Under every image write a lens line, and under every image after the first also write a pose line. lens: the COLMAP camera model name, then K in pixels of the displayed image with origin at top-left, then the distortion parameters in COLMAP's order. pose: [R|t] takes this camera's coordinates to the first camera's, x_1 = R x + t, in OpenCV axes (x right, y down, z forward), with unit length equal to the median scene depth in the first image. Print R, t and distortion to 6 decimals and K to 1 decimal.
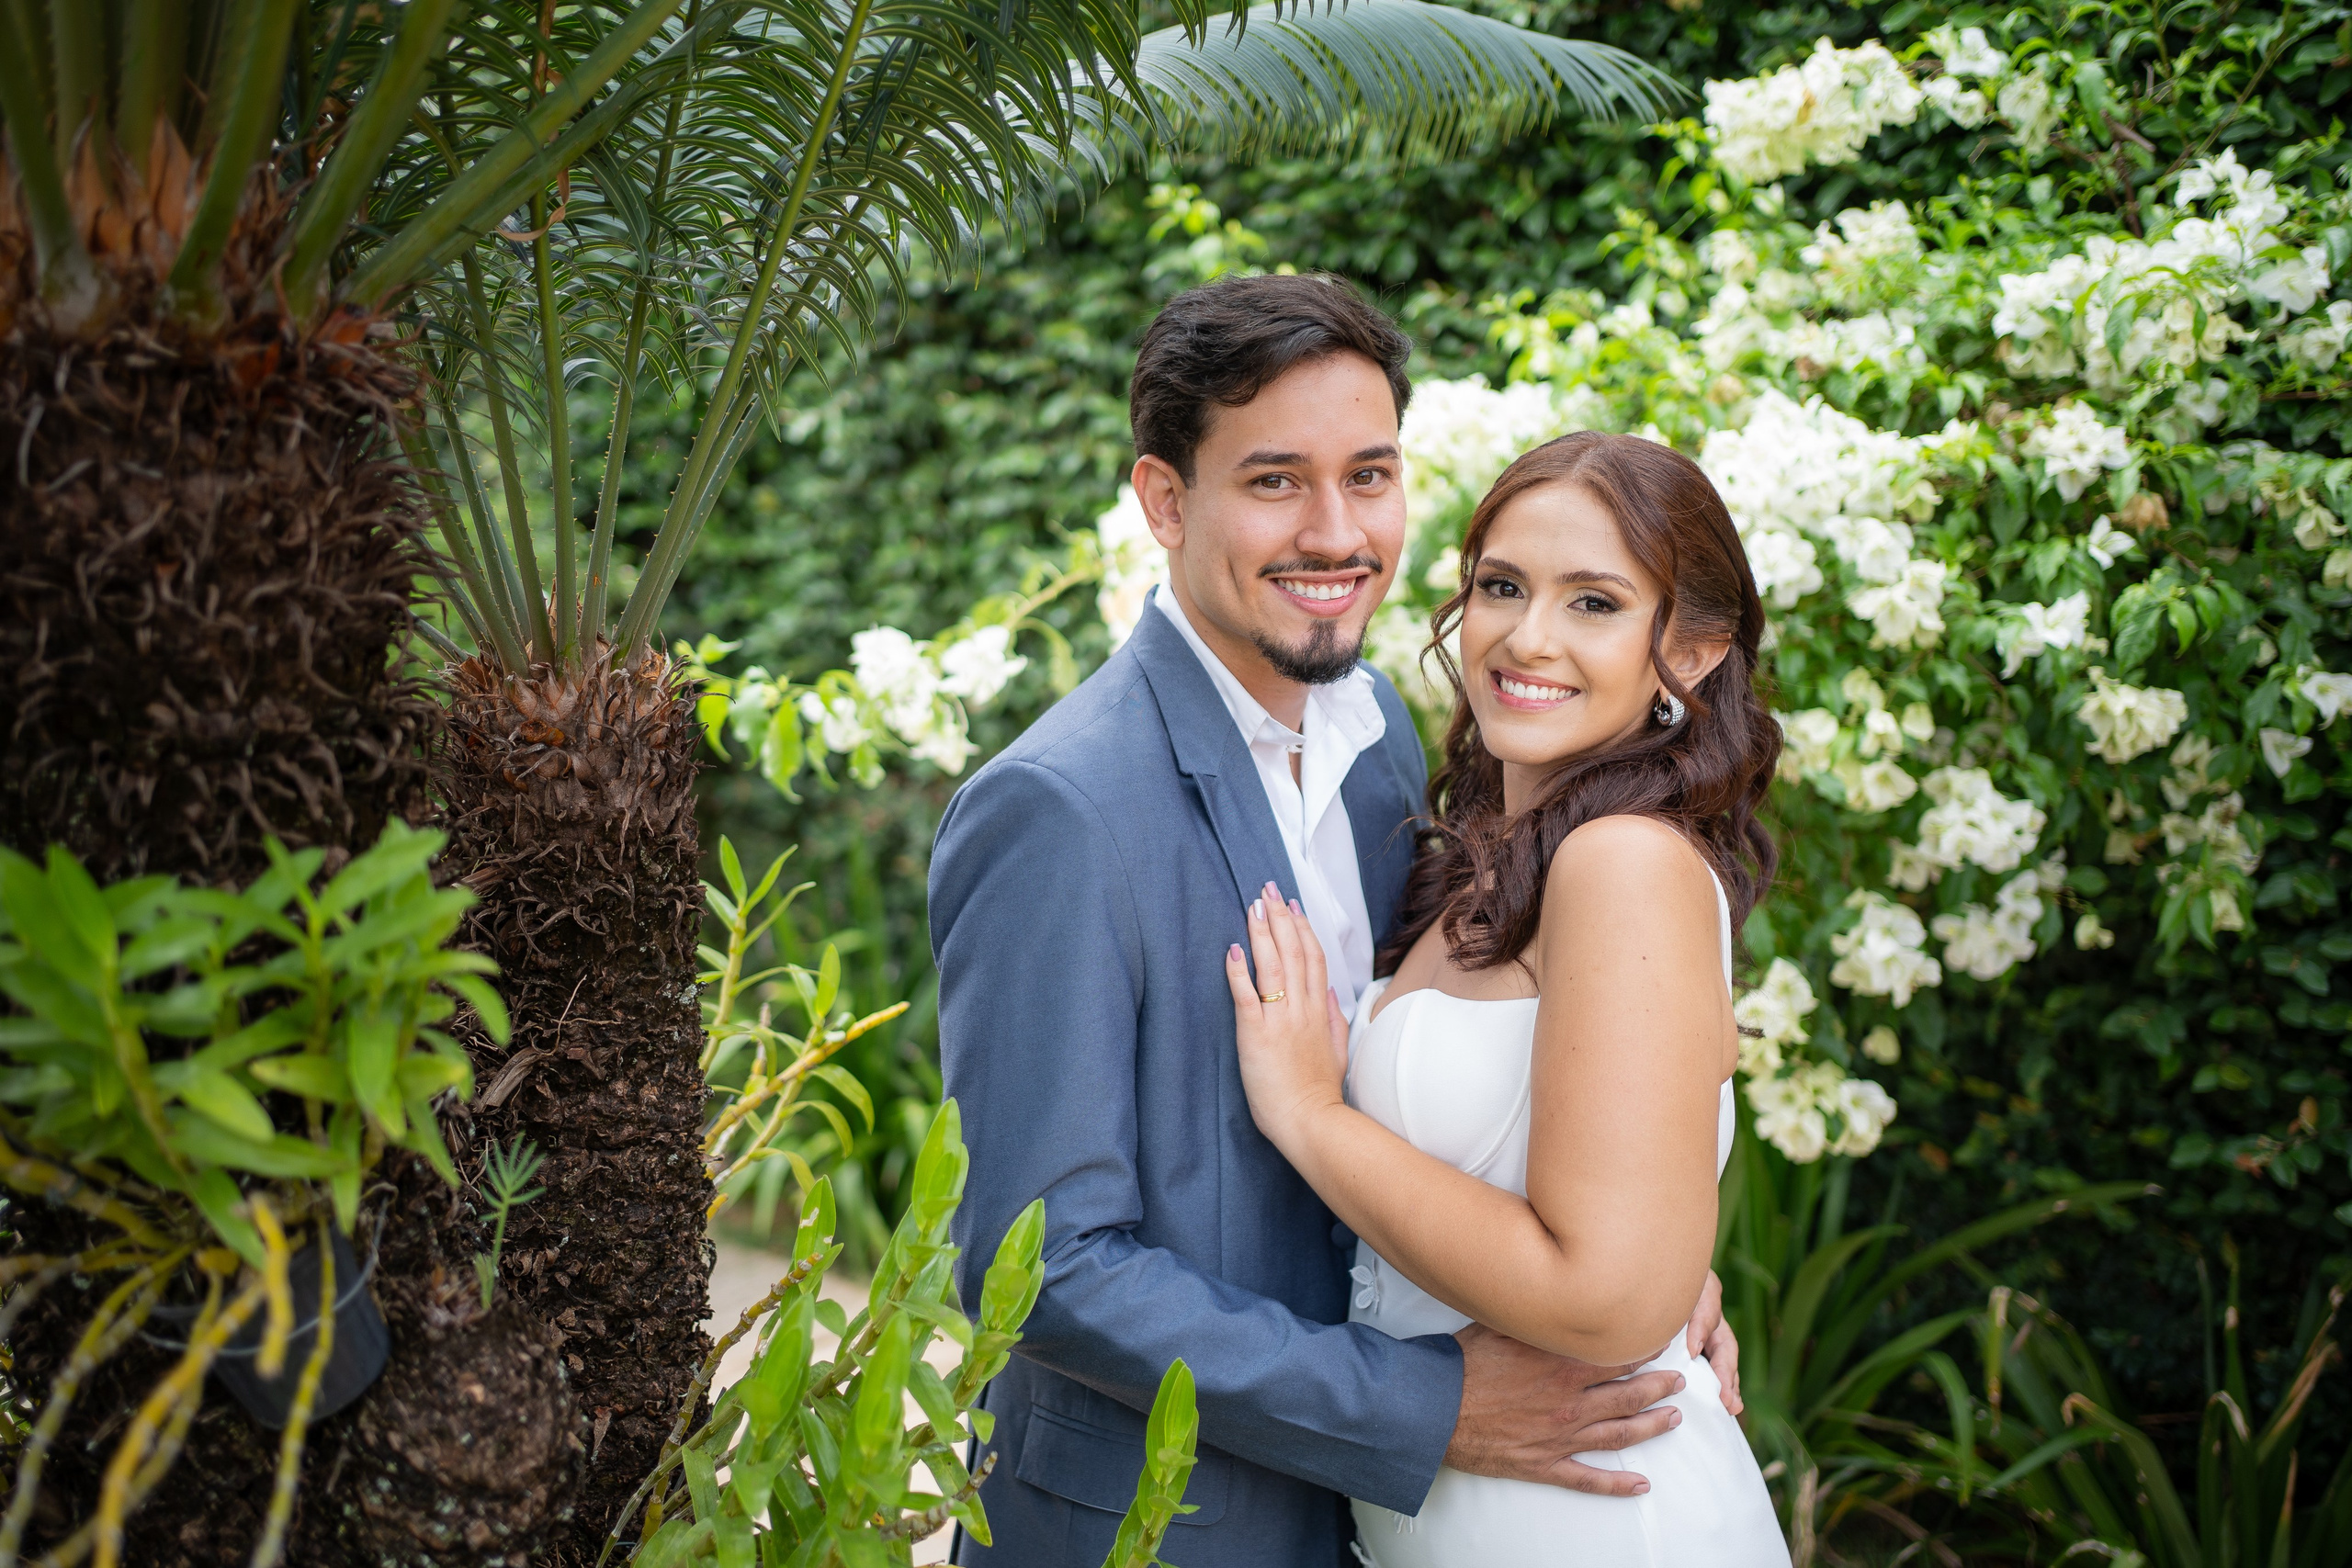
lens RADIAL K [[2384.4, 0, 1187.9], [0, 2384.4, 765.6], [0, 0, 1]] dist [0.014189, 0.000000]
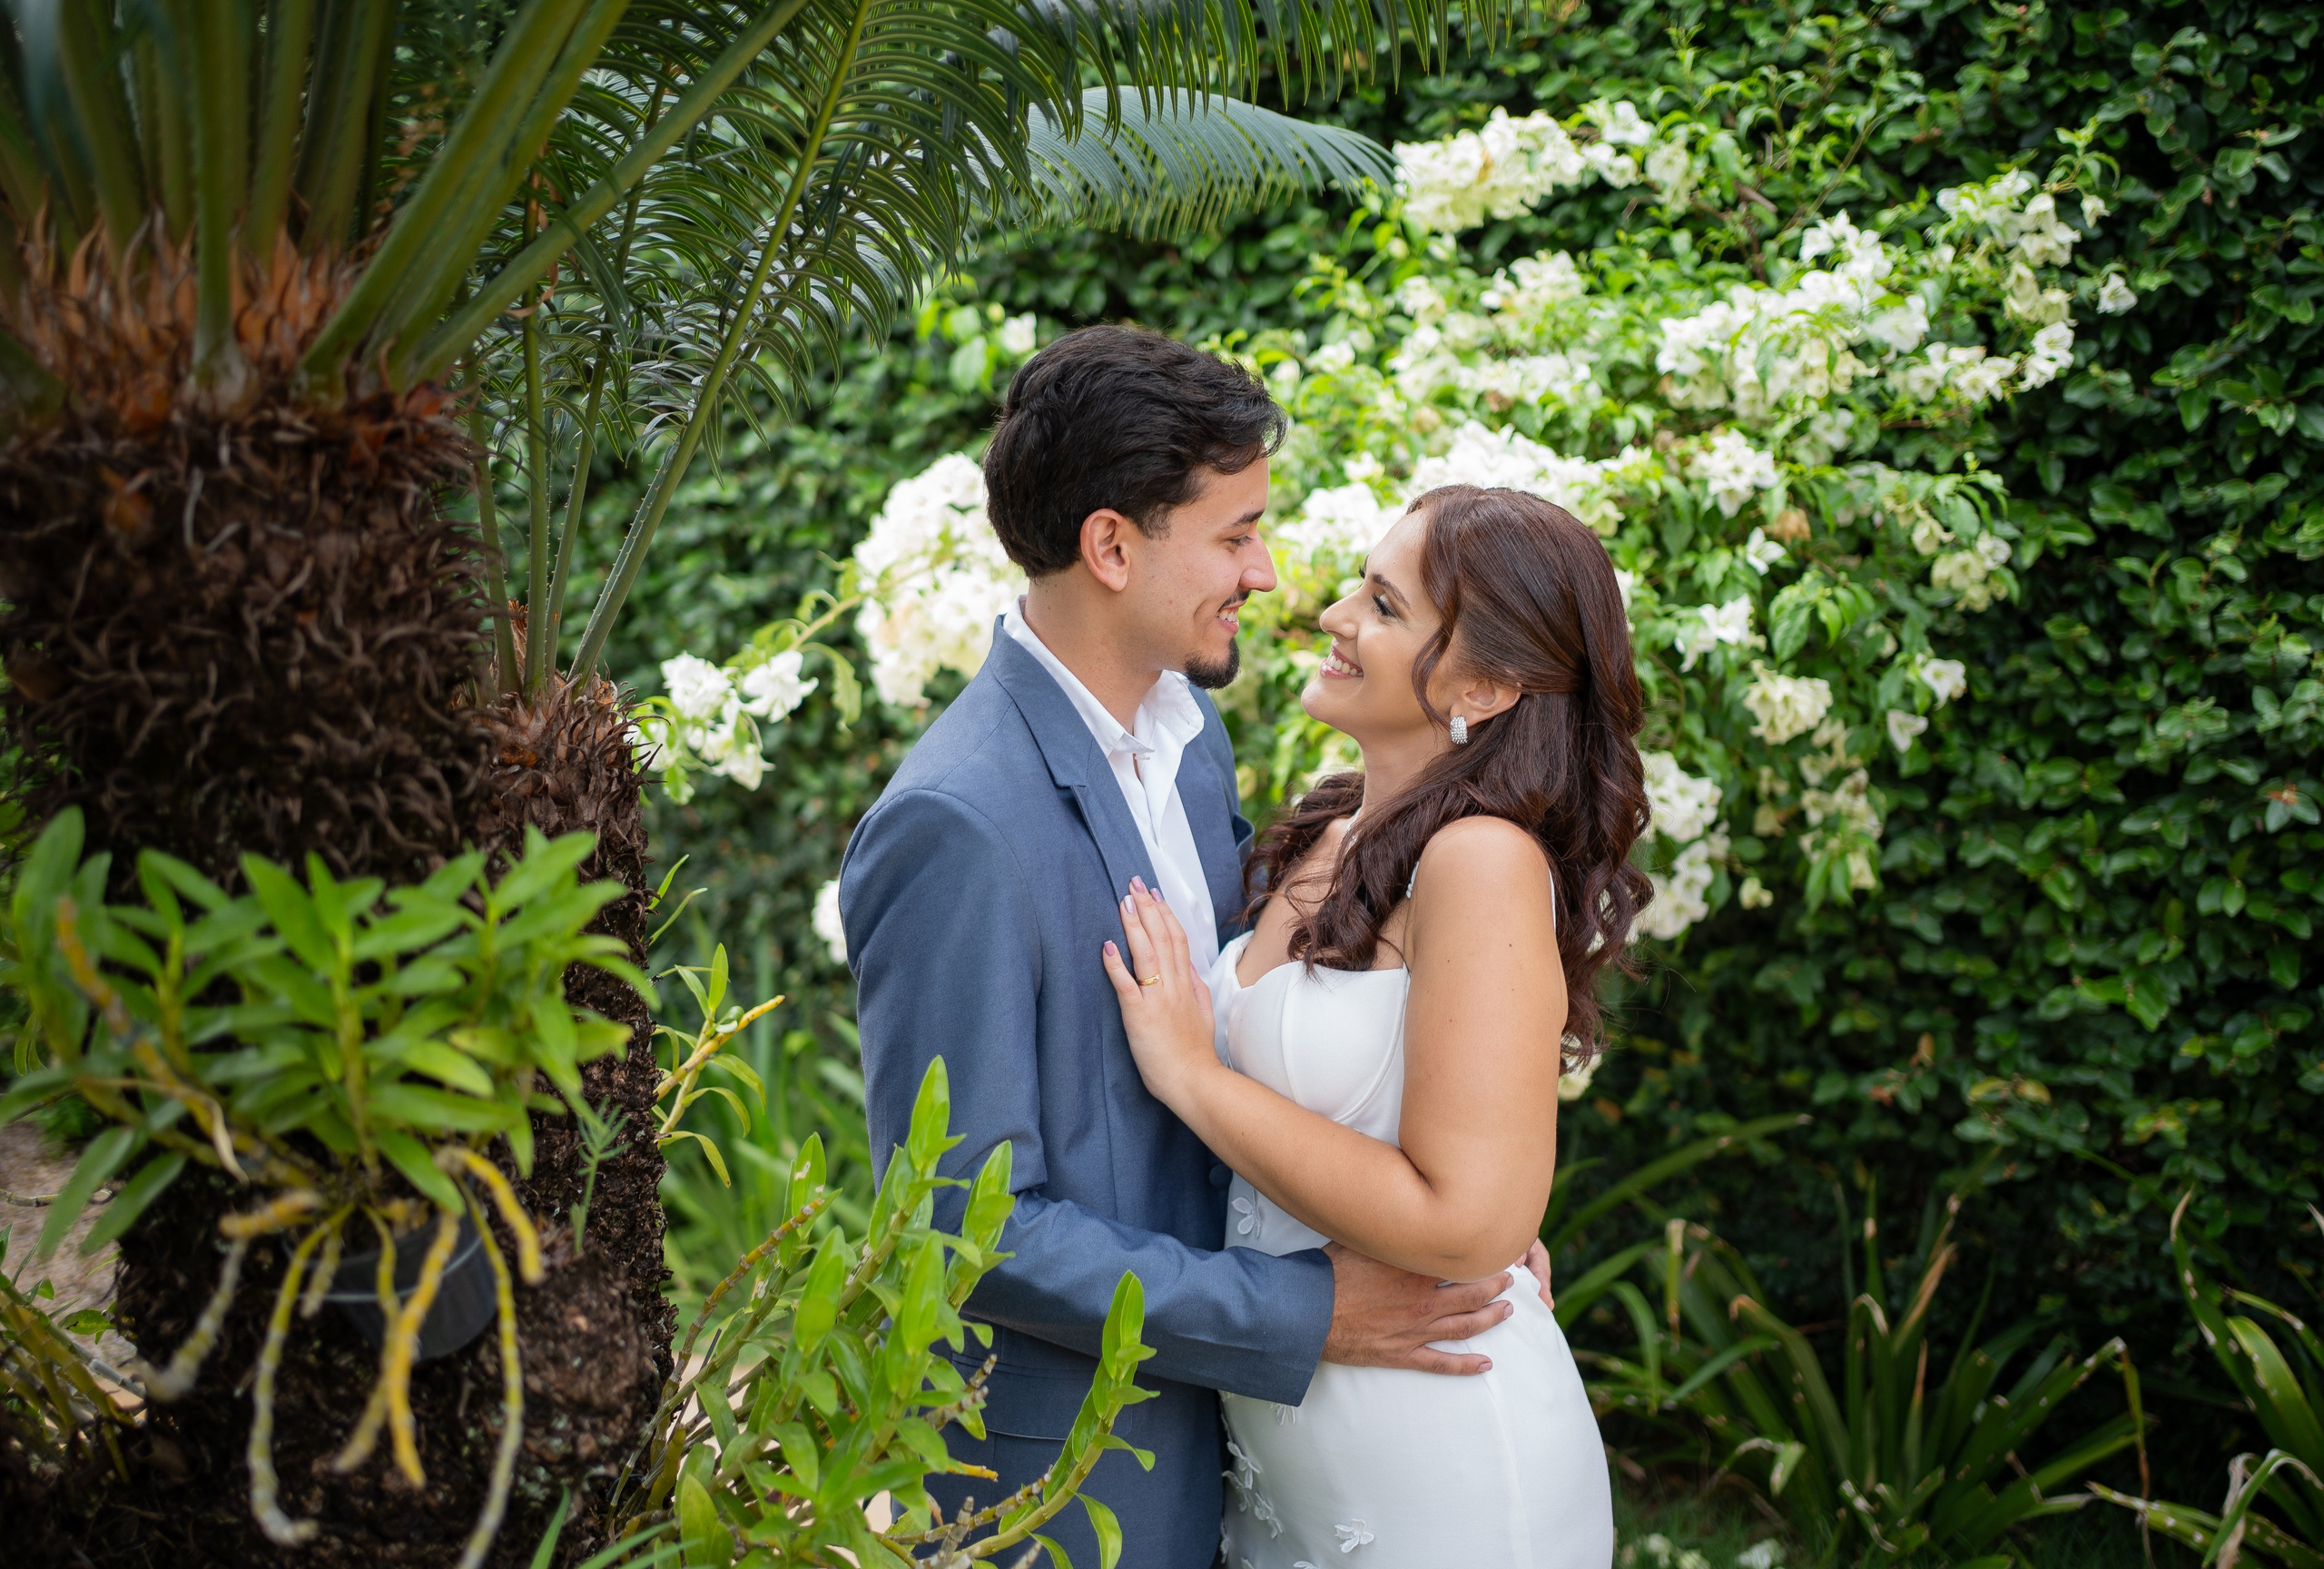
lens RADIAL K [[2390.2, 0, 1200.0], [0, 2390.2, 753.1], [0, 0, 1]] dist [0.015226, 0.000000]
pose [[0.983695, -0.033263, 0.176741, -0.085247], [0.035270, 0.999344, -0.008225, 0.003246], [-0.176351, 0.014325, 0.984223, -0.083279]]
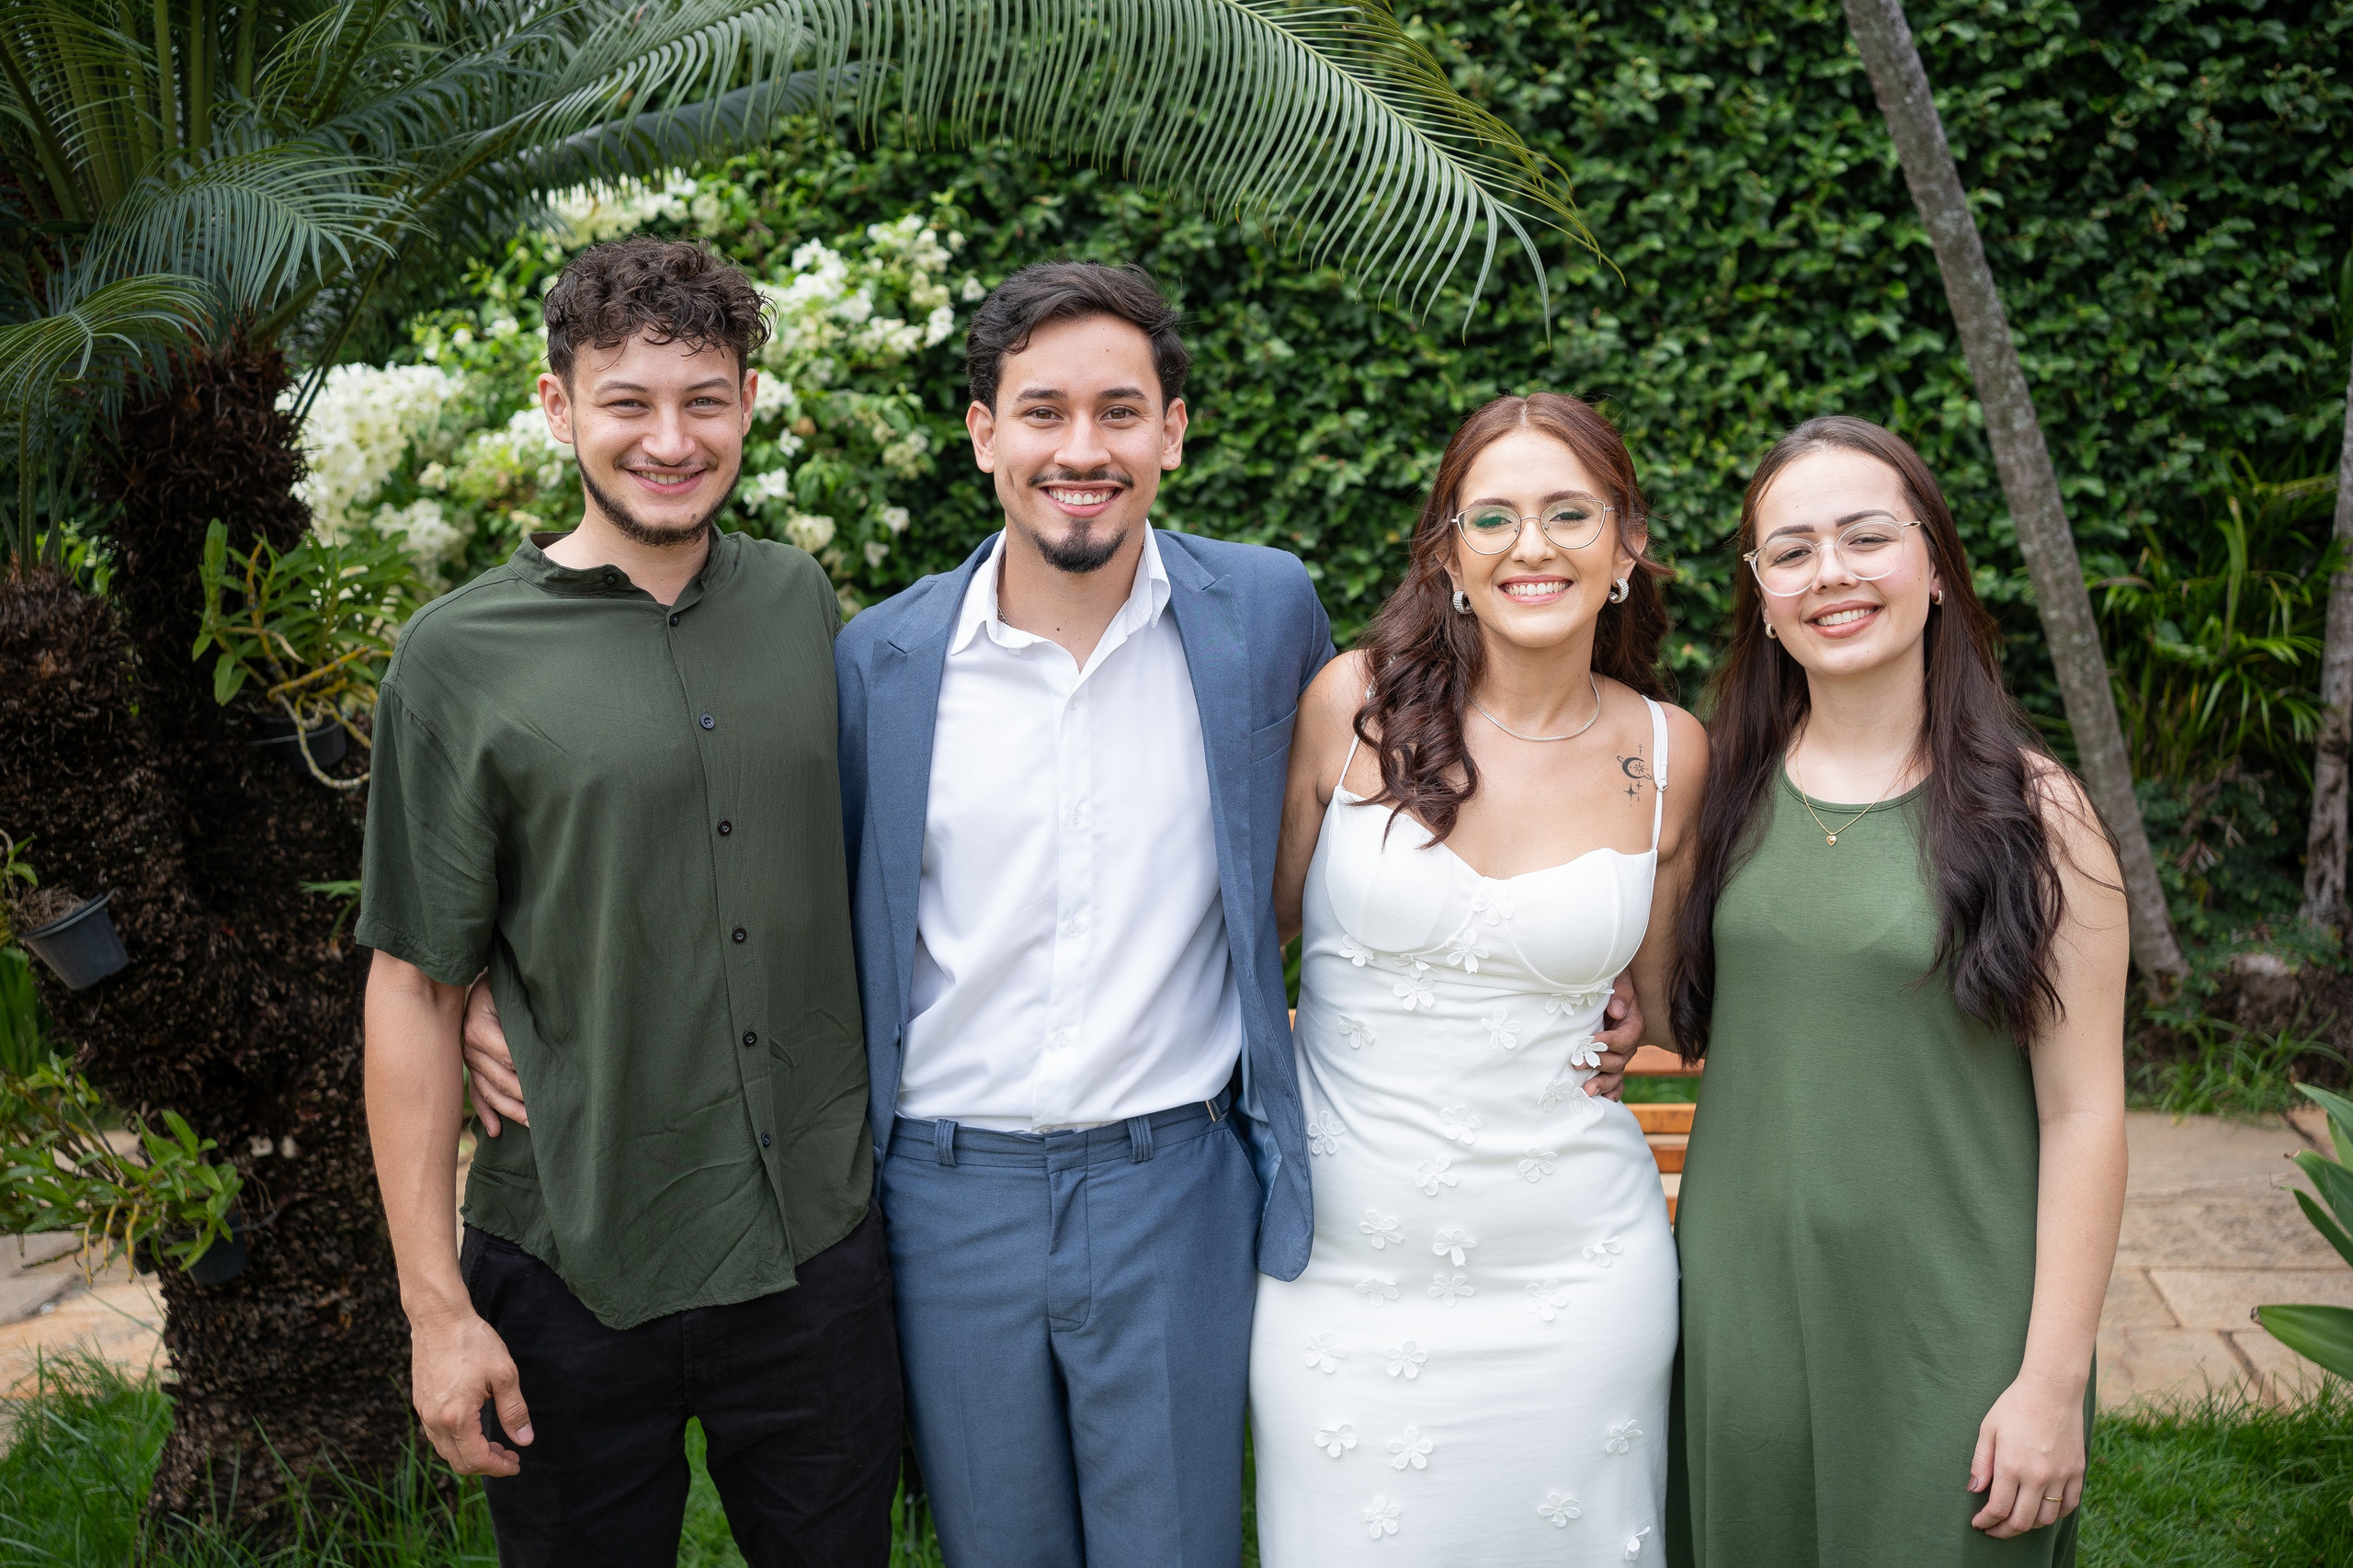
lens RADIAL K [[2385.6, 0, 1180.3], [0, 2385.6, 773.2], [0, 0, 1]] dist [0.014189, 0.000000]
pose [[0.813530, -0.115419, 0.569954, -0.471440], [0.107051, 0.993079, 0.048304, 0.107862], [-0.571585, 0.021717, 0.820256, -0.733936]]
